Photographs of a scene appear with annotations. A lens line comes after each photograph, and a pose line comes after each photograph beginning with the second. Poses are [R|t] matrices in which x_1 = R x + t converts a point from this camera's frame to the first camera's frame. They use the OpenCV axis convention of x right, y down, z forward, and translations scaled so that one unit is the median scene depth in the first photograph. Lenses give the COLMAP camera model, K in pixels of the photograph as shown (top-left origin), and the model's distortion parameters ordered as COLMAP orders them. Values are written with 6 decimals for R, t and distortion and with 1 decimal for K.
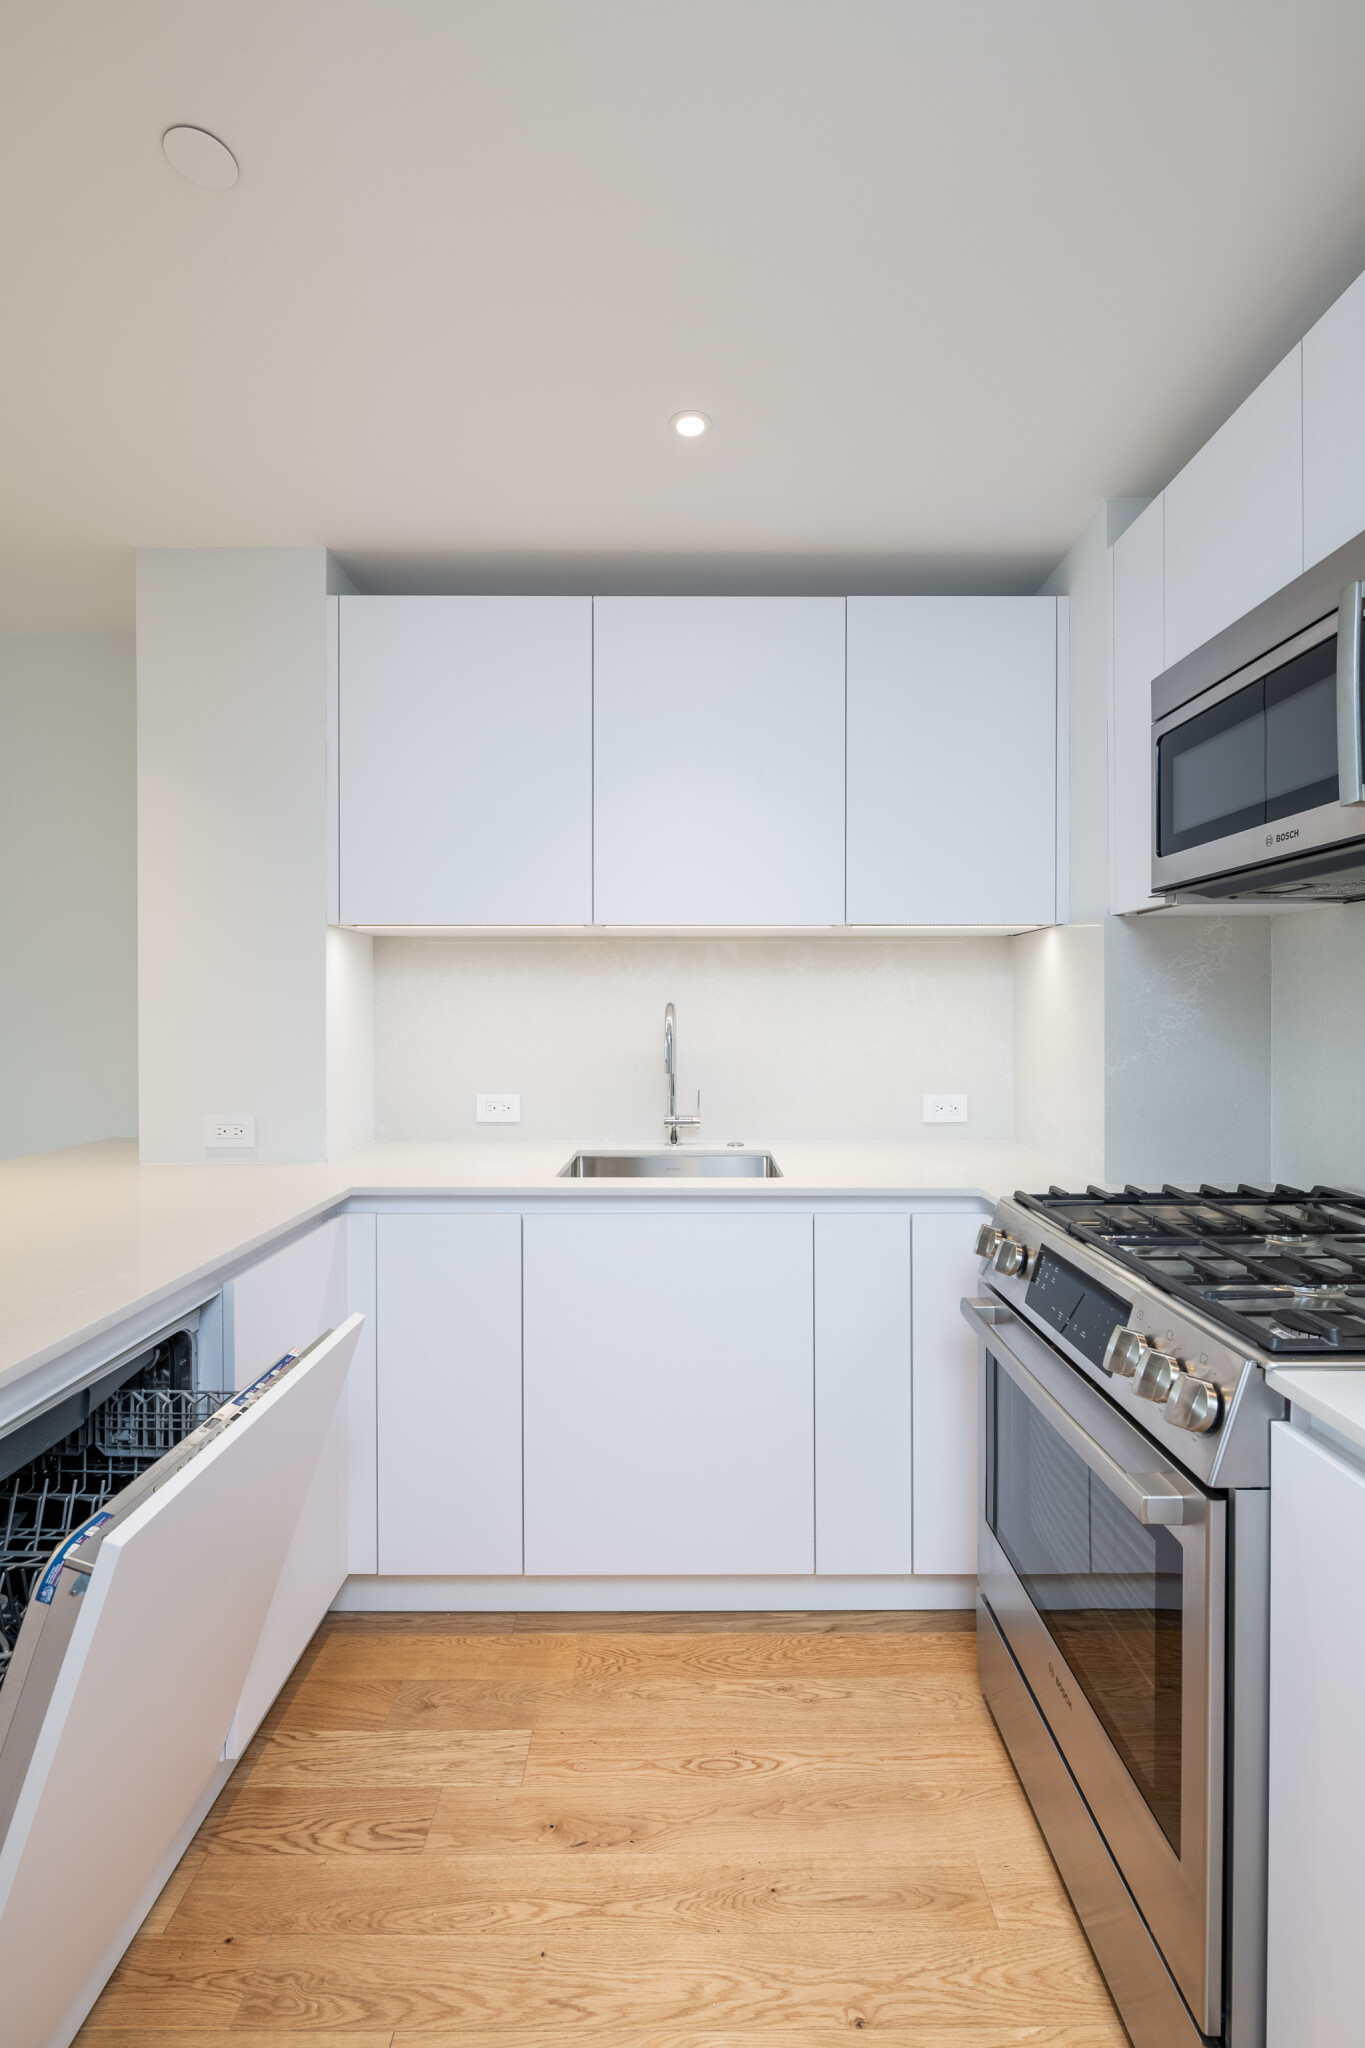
lens RADIAL K [[896.0, 0, 682.5], [0, 896.0, 1024.0], [0, 0, 1]] dist [-0.000388, -0.000709]
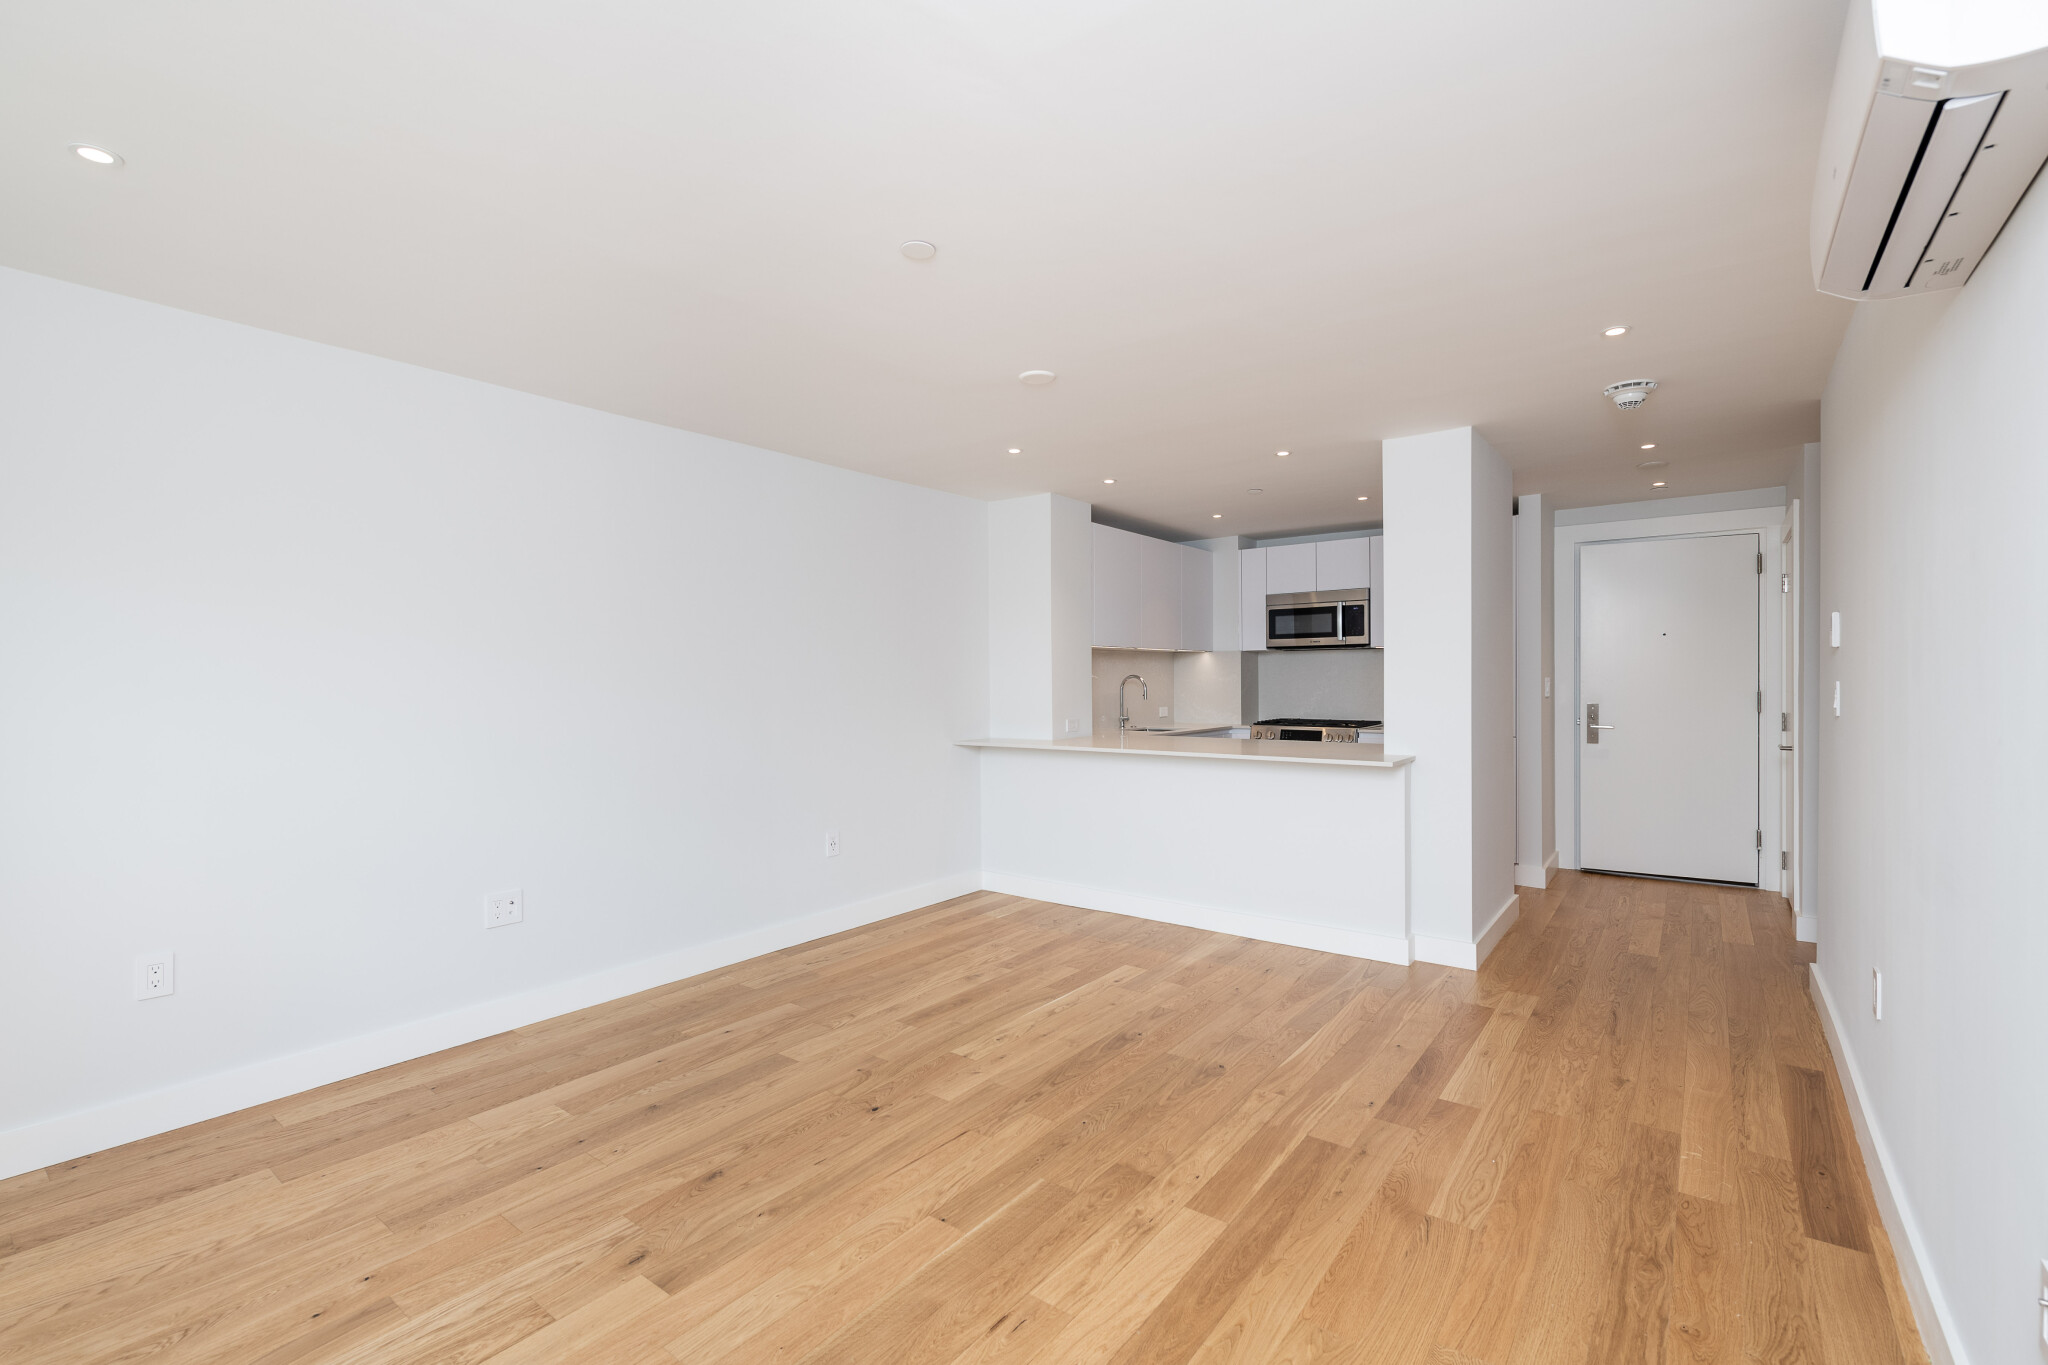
lens RADIAL K [[896.0, 0, 1033.4], [0, 896.0, 675.9], [0, 0, 1]] dist [-0.000388, -0.000709]
pose [[0.600716, -0.003930, 0.799453, -3.340140], [0.019287, 0.999768, -0.009578, -0.008612], [-0.799230, 0.021172, 0.600653, -0.557736]]
